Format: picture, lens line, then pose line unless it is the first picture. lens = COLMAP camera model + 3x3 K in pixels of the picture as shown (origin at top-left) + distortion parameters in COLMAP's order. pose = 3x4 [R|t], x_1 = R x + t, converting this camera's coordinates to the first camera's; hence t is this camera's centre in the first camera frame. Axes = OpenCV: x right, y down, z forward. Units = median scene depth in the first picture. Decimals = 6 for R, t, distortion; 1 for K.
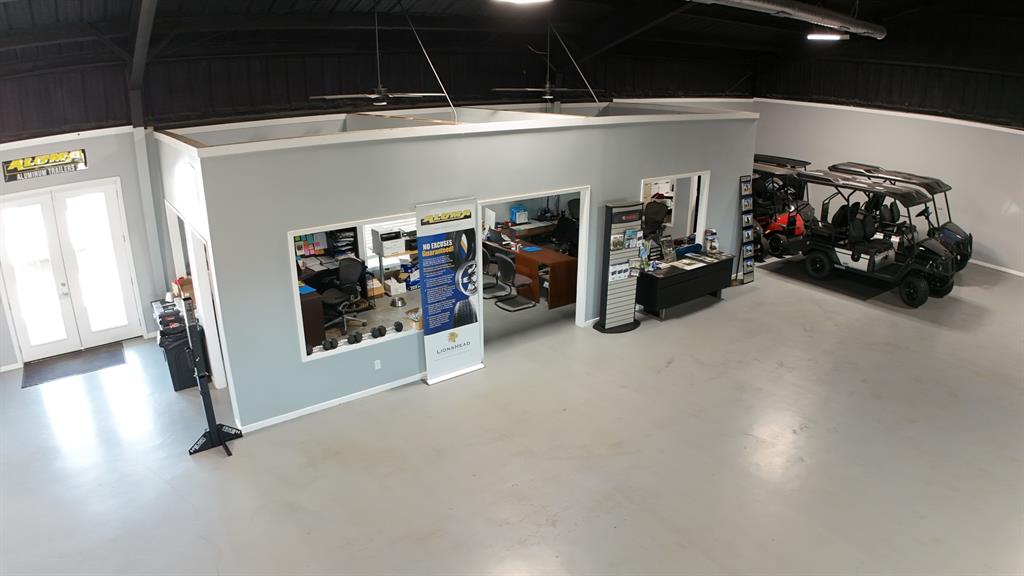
lens RADIAL K [[636.2, 0, 491.4], [0, 636.2, 288.3], [0, 0, 1]] dist [-0.161037, 0.001593]
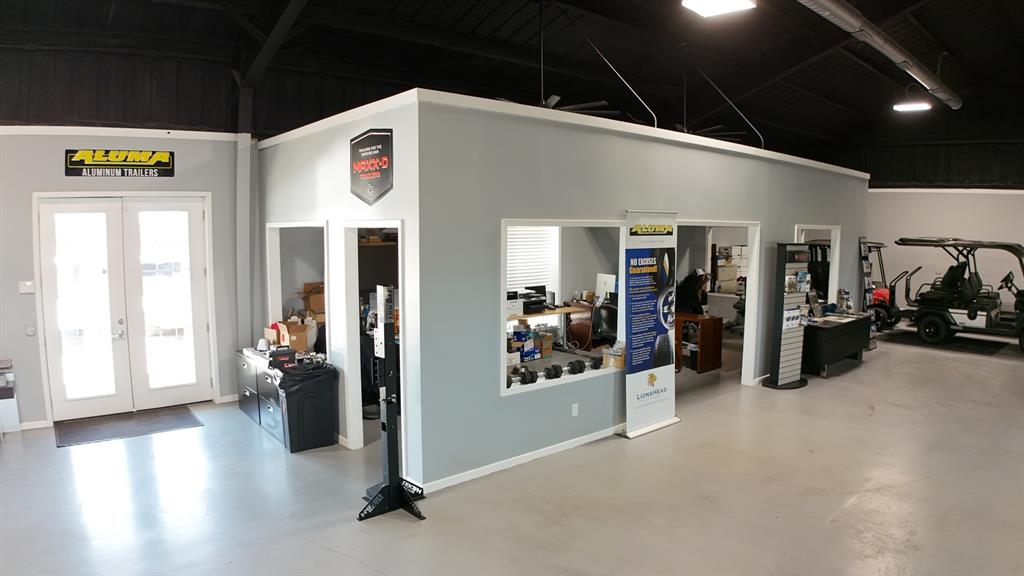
lens RADIAL K [[636.2, 0, 491.4], [0, 636.2, 288.3], [0, 0, 1]] dist [-0.161037, 0.001593]
pose [[0.997426, 0.005811, 0.071463, -0.314248], [0.011206, 0.971825, -0.235439, 0.145349], [-0.070818, 0.235633, 0.969258, 0.197898]]
